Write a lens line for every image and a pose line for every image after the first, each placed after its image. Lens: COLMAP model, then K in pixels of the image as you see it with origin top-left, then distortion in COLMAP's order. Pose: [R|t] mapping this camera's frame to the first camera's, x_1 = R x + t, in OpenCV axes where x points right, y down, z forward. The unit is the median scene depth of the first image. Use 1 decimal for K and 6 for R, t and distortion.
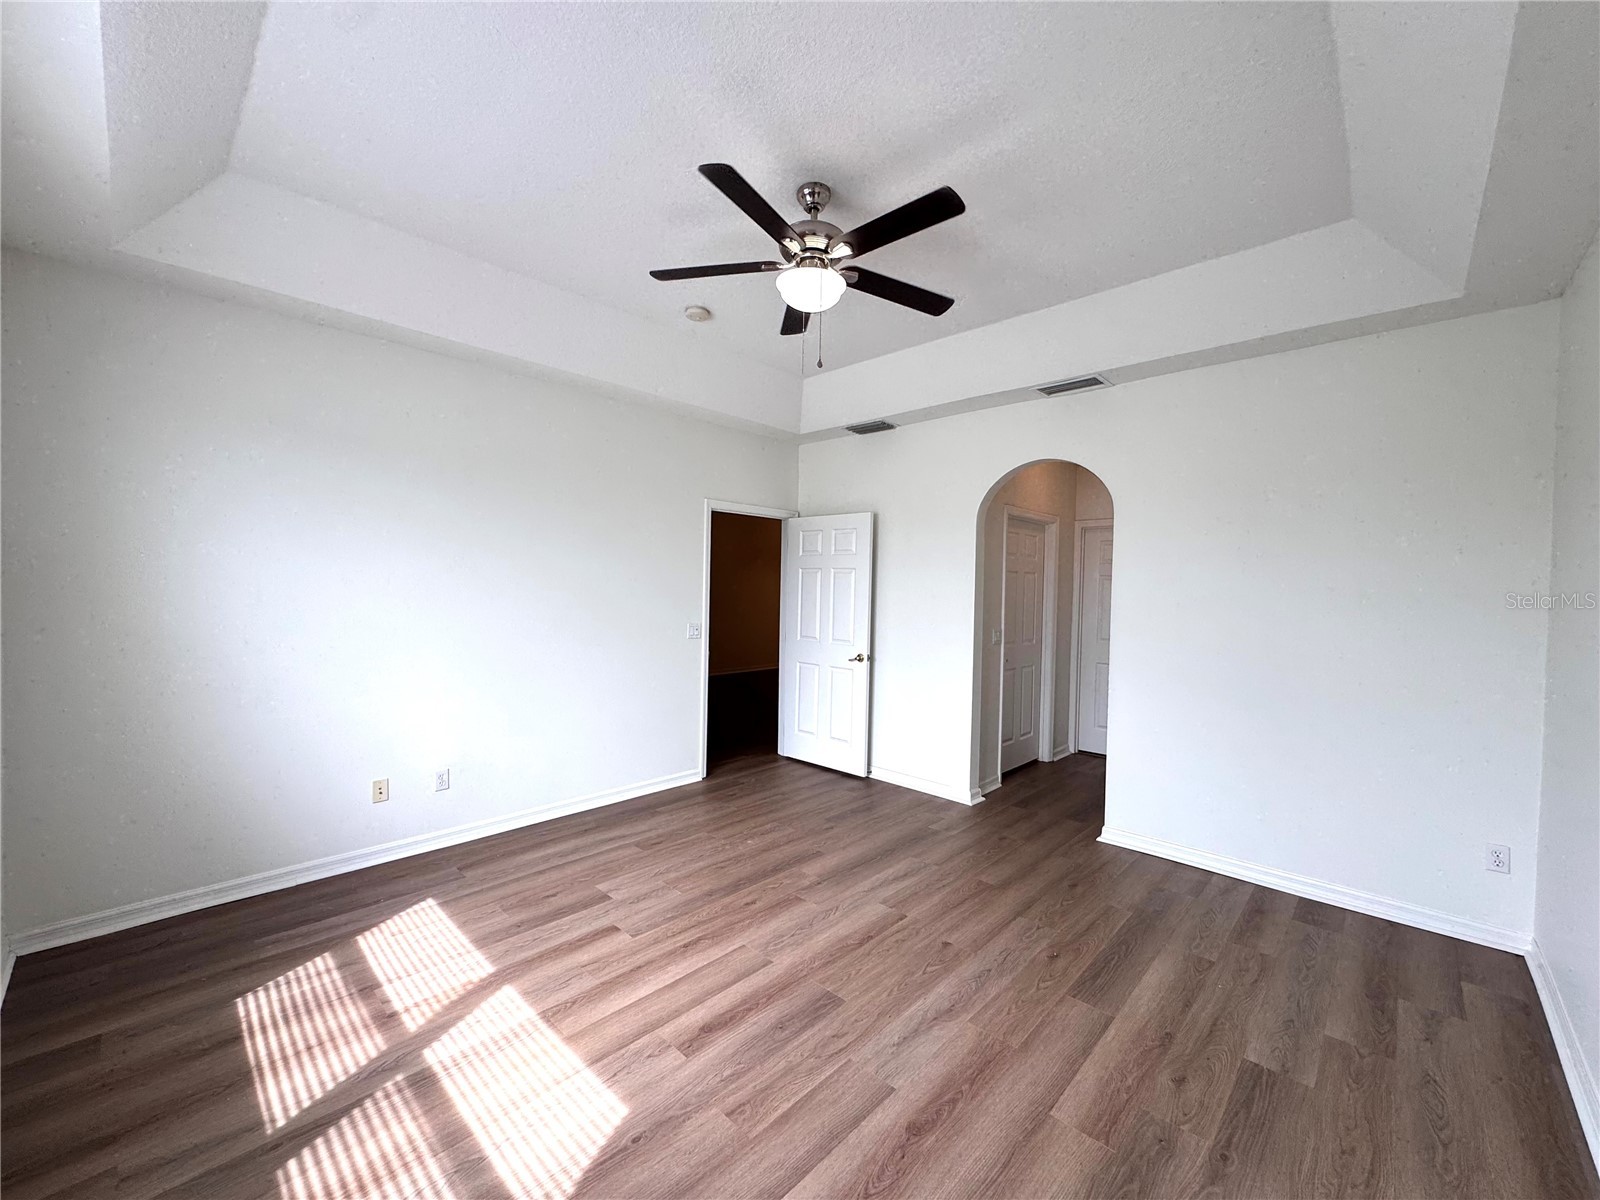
lens RADIAL K [[636.6, 0, 798.9], [0, 636.6, 596.3], [0, 0, 1]] dist [0.000308, -0.000343]
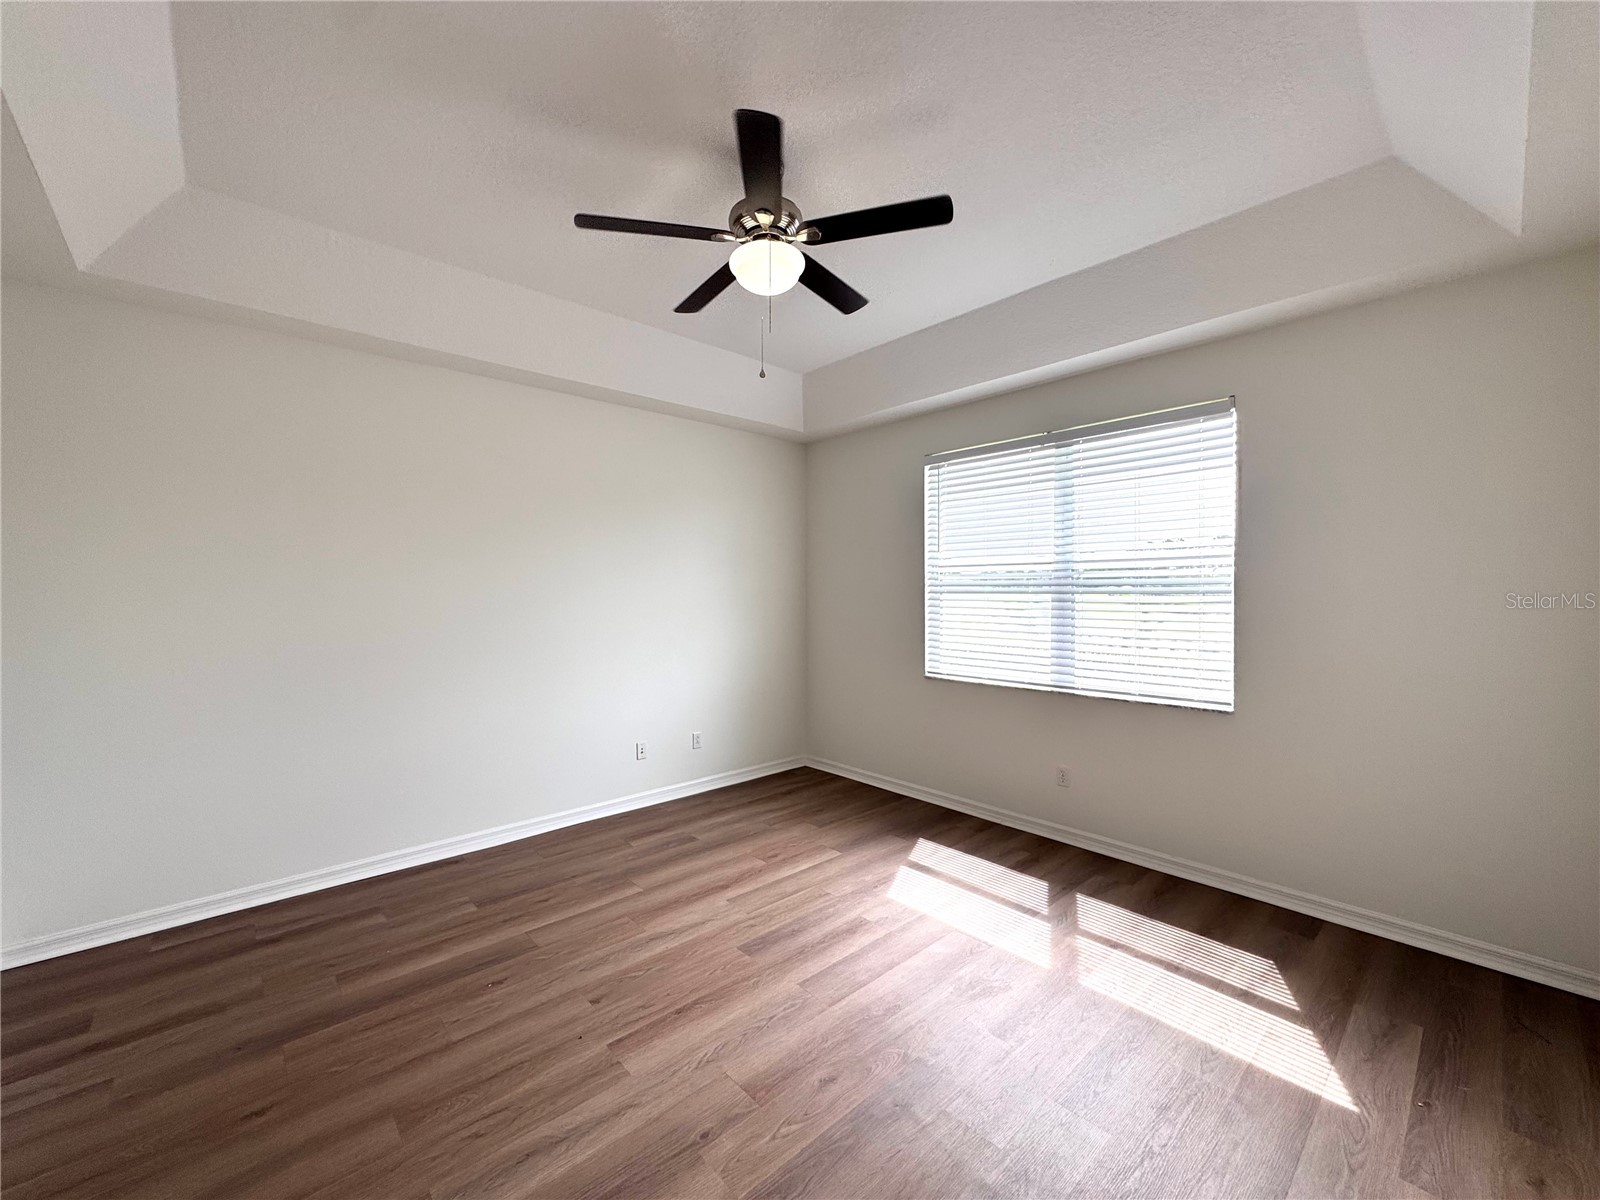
lens RADIAL K [[636.6, 0, 800.7], [0, 636.6, 595.2], [0, 0, 1]] dist [0.000308, -0.000343]
pose [[-0.997609, -0.014811, 0.067507, -0.107433], [-0.013362, 0.999672, 0.021871, -0.029182], [-0.067809, 0.020916, -0.997479, 2.069461]]
